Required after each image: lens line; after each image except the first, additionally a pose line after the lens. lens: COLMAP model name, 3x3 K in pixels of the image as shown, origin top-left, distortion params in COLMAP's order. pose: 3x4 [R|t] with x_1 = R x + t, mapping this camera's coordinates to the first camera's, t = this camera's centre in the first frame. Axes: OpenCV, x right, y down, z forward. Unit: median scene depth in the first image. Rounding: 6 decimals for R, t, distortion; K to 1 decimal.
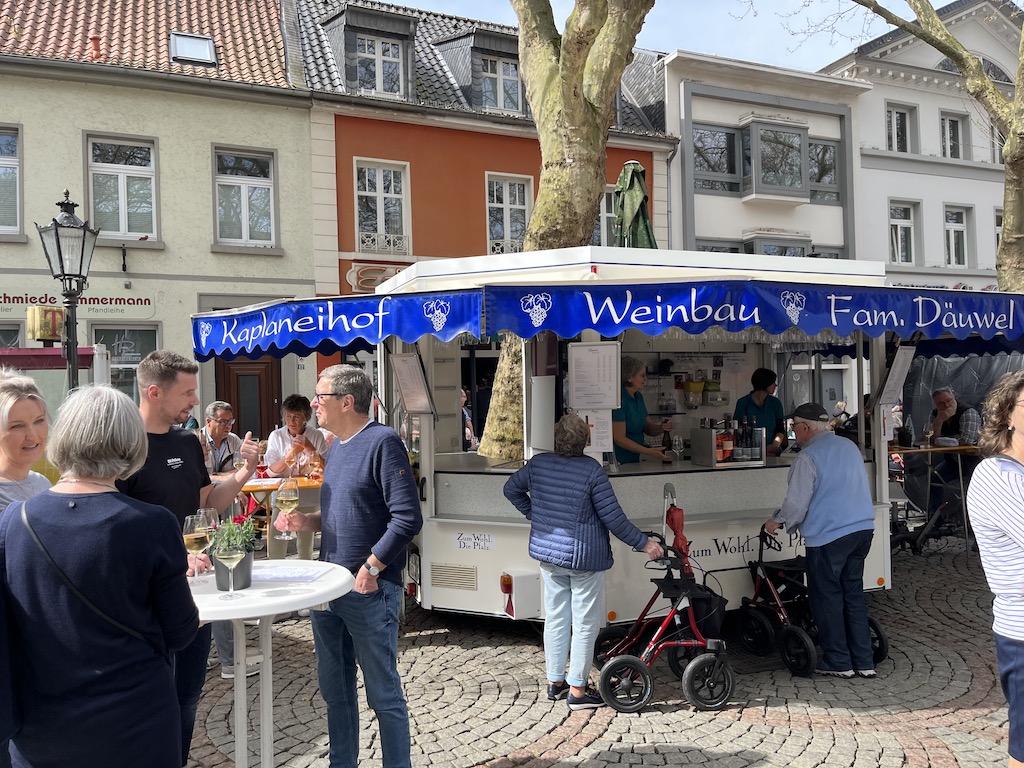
lens RADIAL K [[775.6, 0, 503.7], [0, 775.6, 382.5], [0, 0, 1]] dist [0.066396, -0.087379]
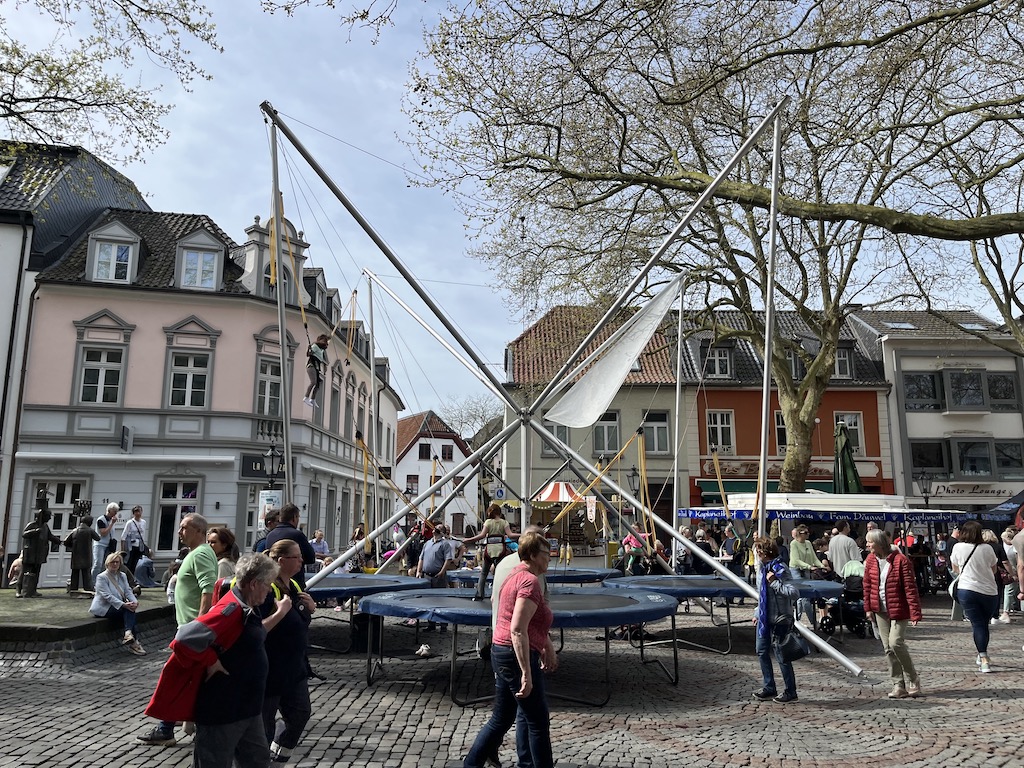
lens RADIAL K [[775.6, 0, 503.7], [0, 775.6, 382.5], [0, 0, 1]] dist [0.066396, -0.087379]
pose [[0.921163, -0.041932, -0.386913, 0.114902], [-0.018604, 0.988298, -0.151398, -0.033856], [0.388733, 0.146660, 0.909603, -1.080567]]
